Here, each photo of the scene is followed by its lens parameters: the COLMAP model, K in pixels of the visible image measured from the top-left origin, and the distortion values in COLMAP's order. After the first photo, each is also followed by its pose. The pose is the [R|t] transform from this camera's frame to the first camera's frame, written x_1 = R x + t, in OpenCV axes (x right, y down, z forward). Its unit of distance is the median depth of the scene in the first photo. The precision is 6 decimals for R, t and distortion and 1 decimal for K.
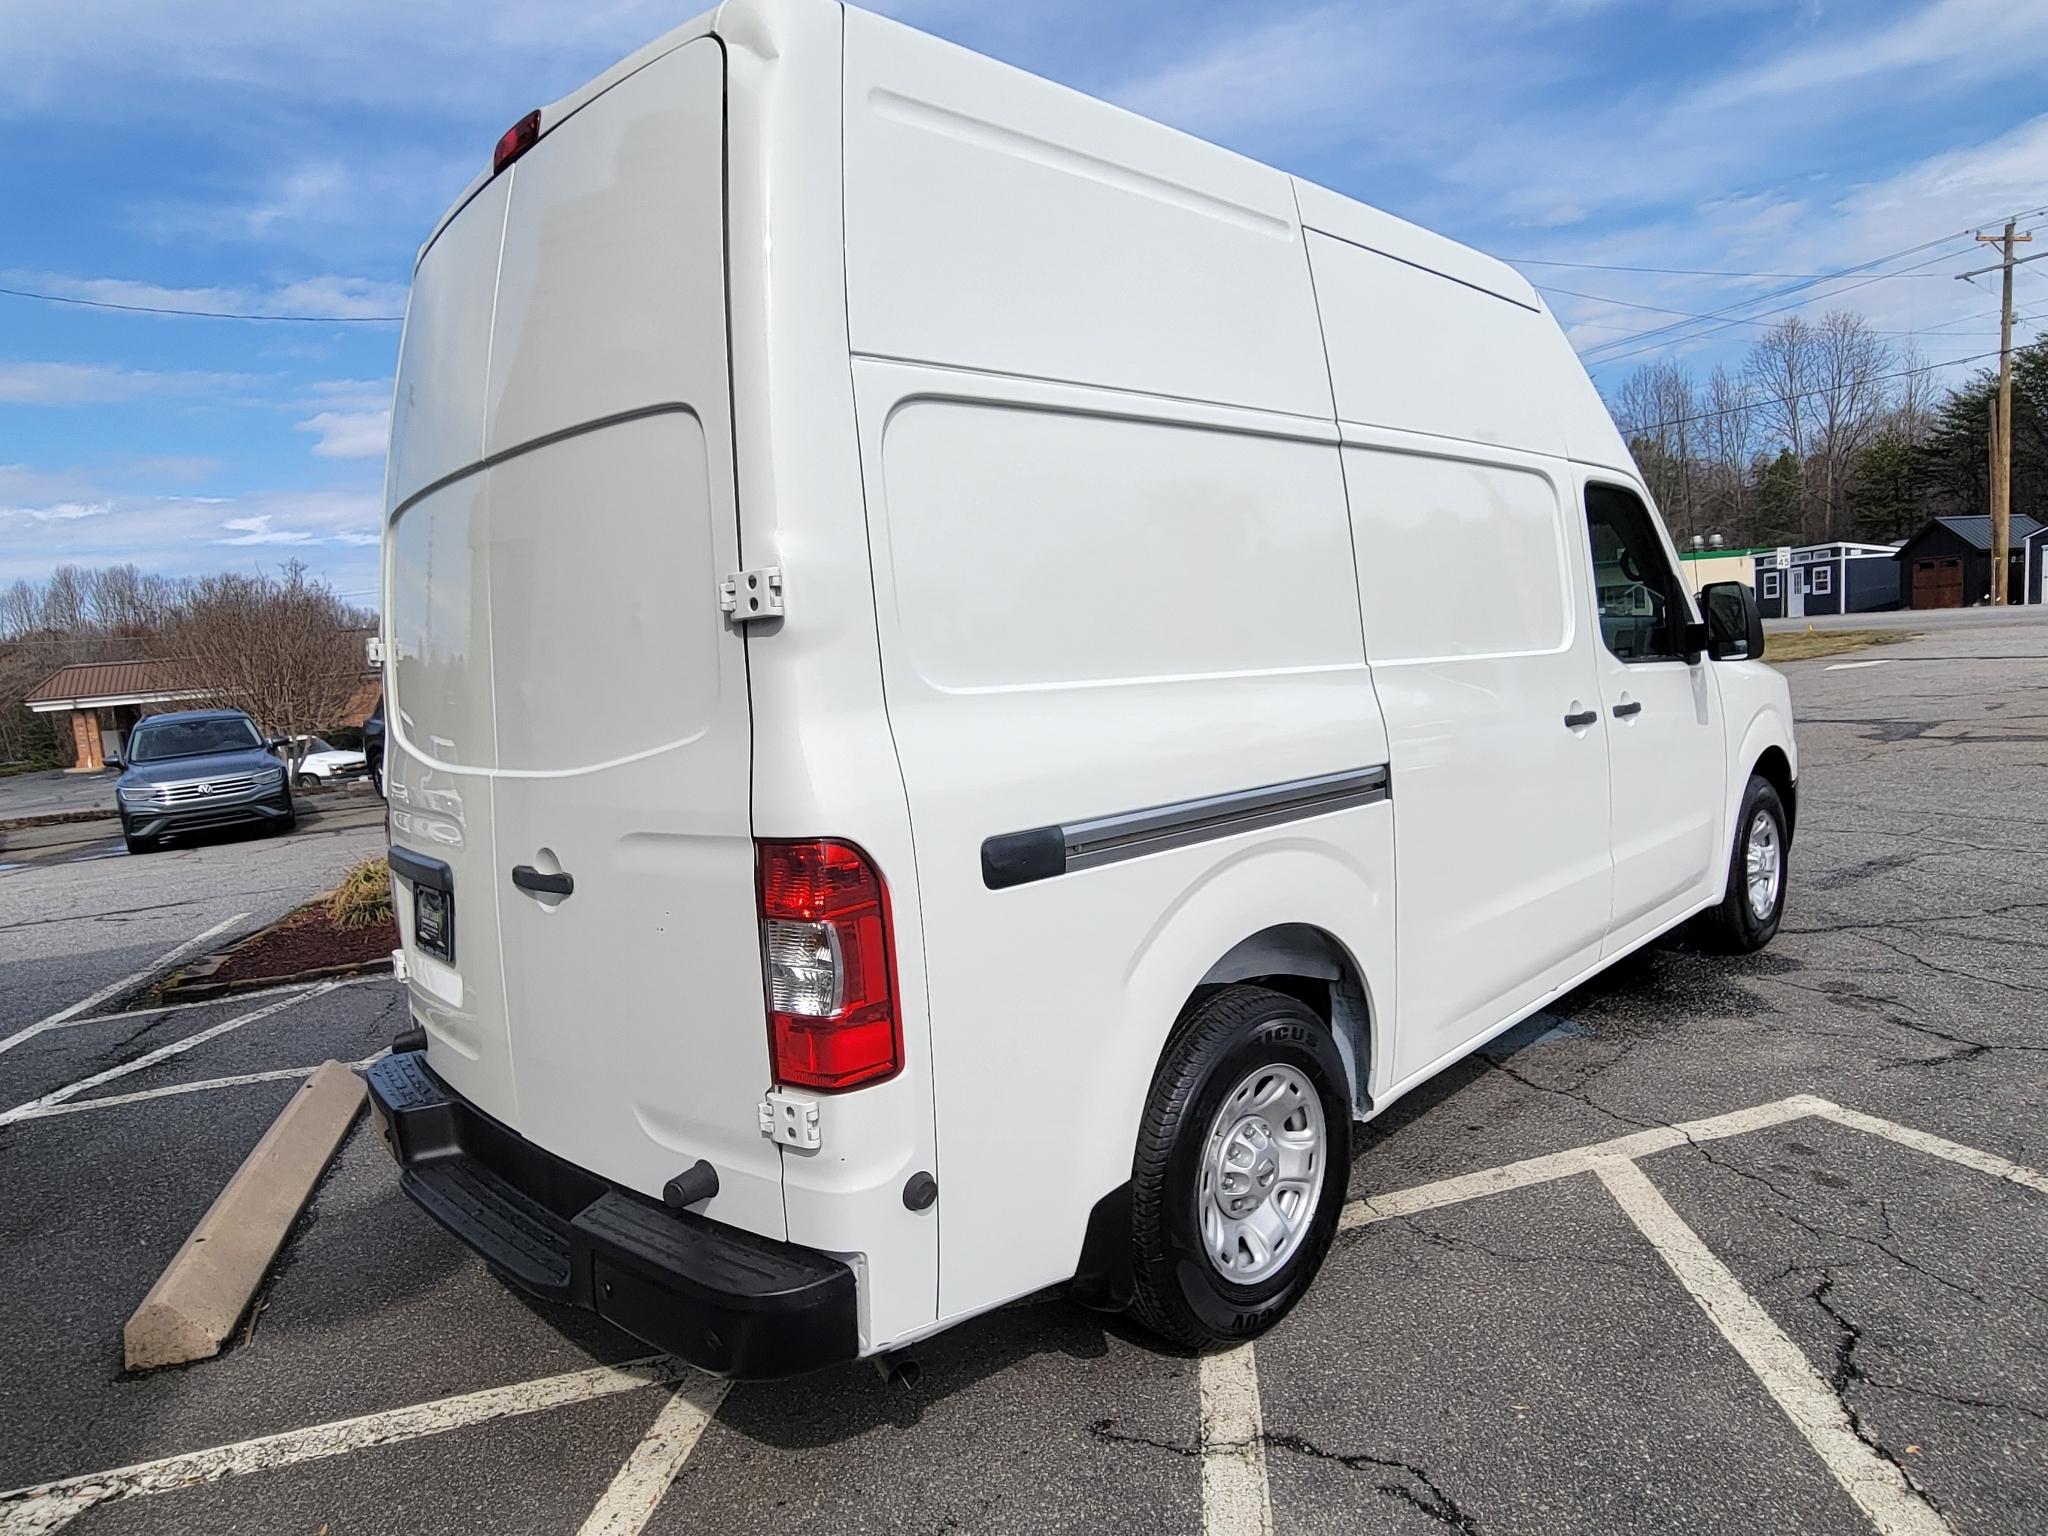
lens RADIAL K [[1223.5, 0, 1043.2], [0, 1223.5, 776.4], [0, 0, 1]] dist [-0.000634, -0.000259]
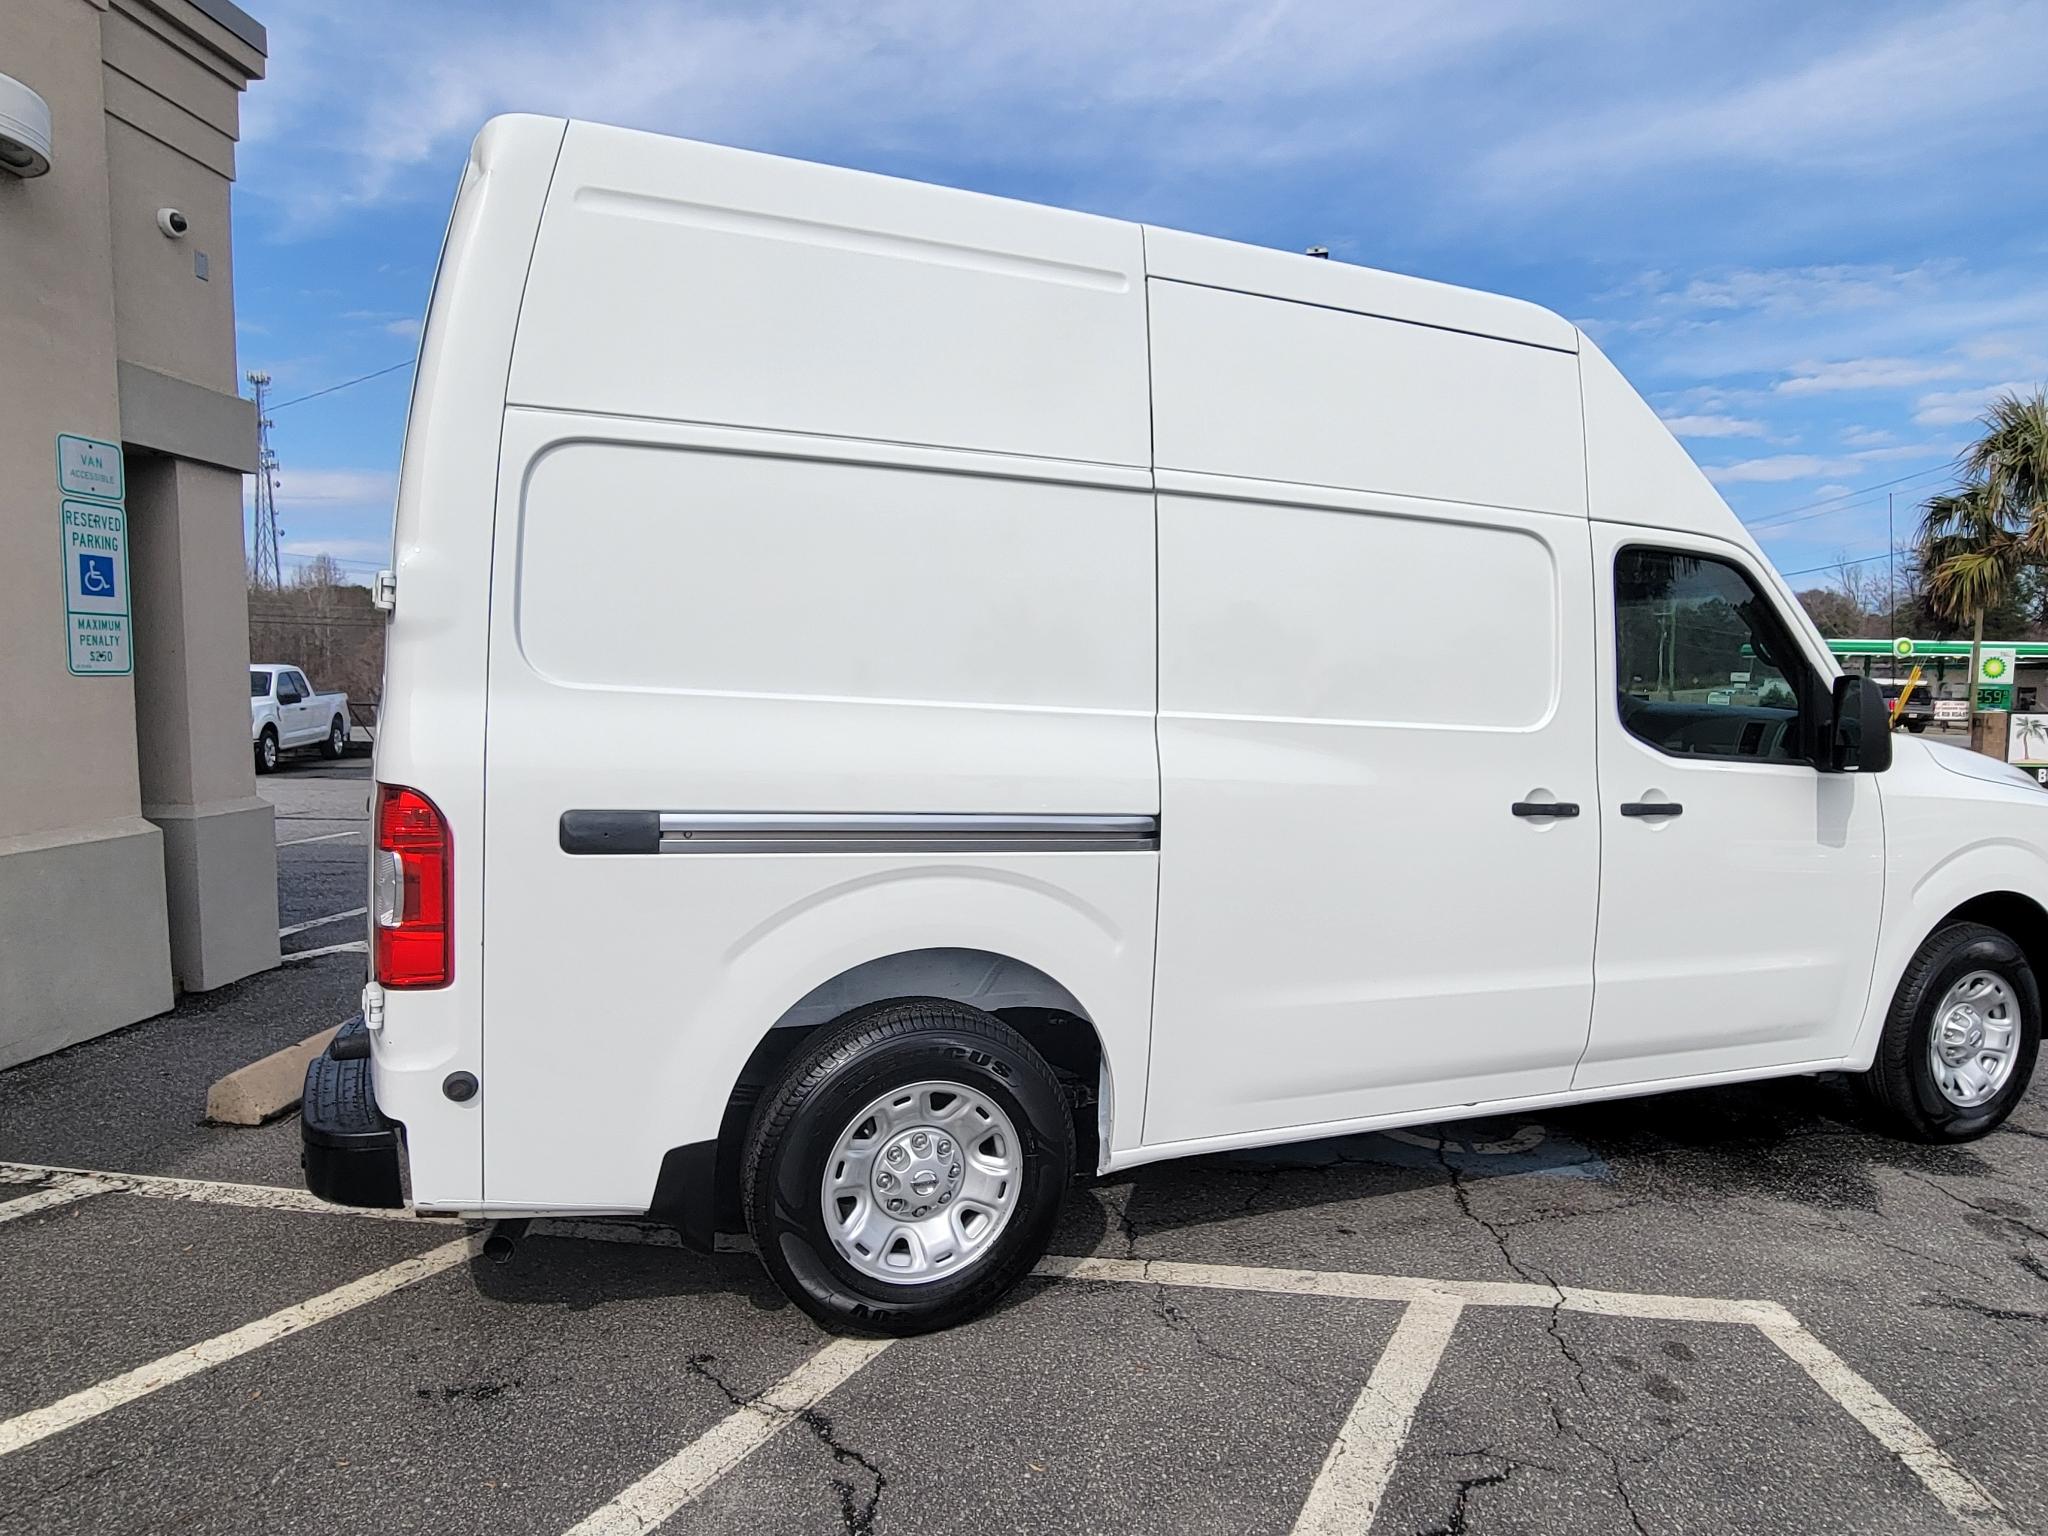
lens RADIAL K [[1223.5, 0, 1038.6], [0, 1223.5, 776.1], [0, 0, 1]] dist [-0.000634, -0.000259]
pose [[0.914719, 0.126107, -0.383908, 0.597249], [-0.134374, 0.990916, 0.005334, -0.036039], [0.381094, 0.046709, 0.923356, 0.055279]]
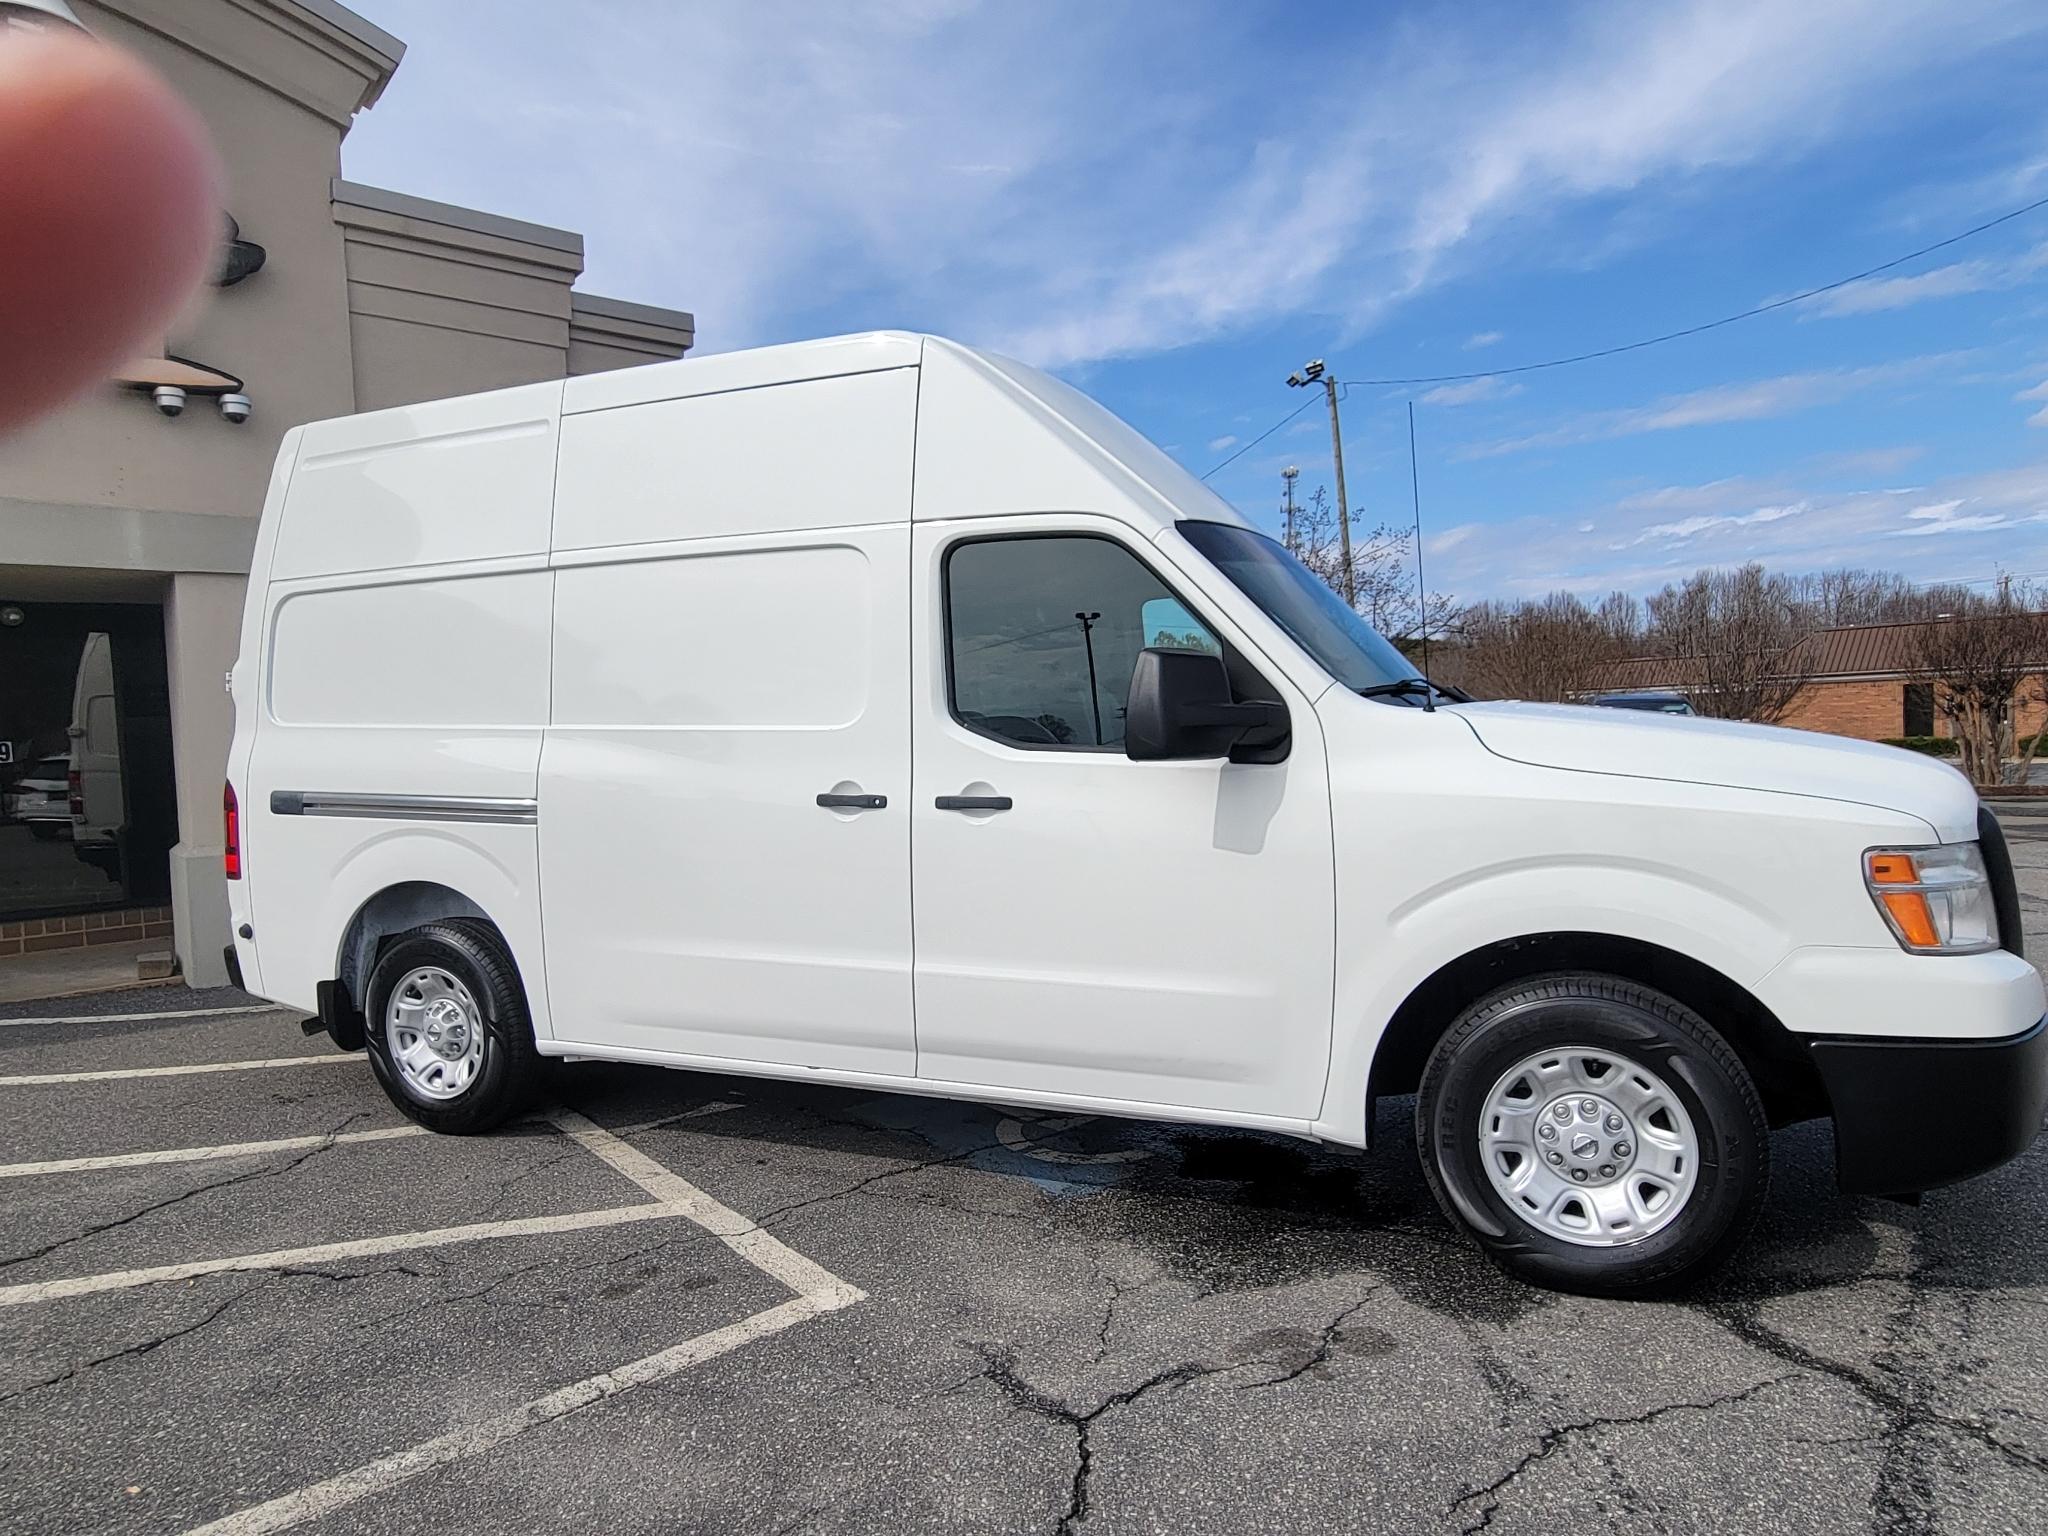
lens RADIAL K [[1223.5, 0, 1037.2], [0, 1223.5, 777.2], [0, 0, 1]] dist [-0.000634, -0.000259]
pose [[0.375254, 0.104744, -0.920985, 1.855127], [-0.100001, 0.992370, 0.072117, -0.201522], [0.921512, 0.065037, 0.382865, 1.041508]]
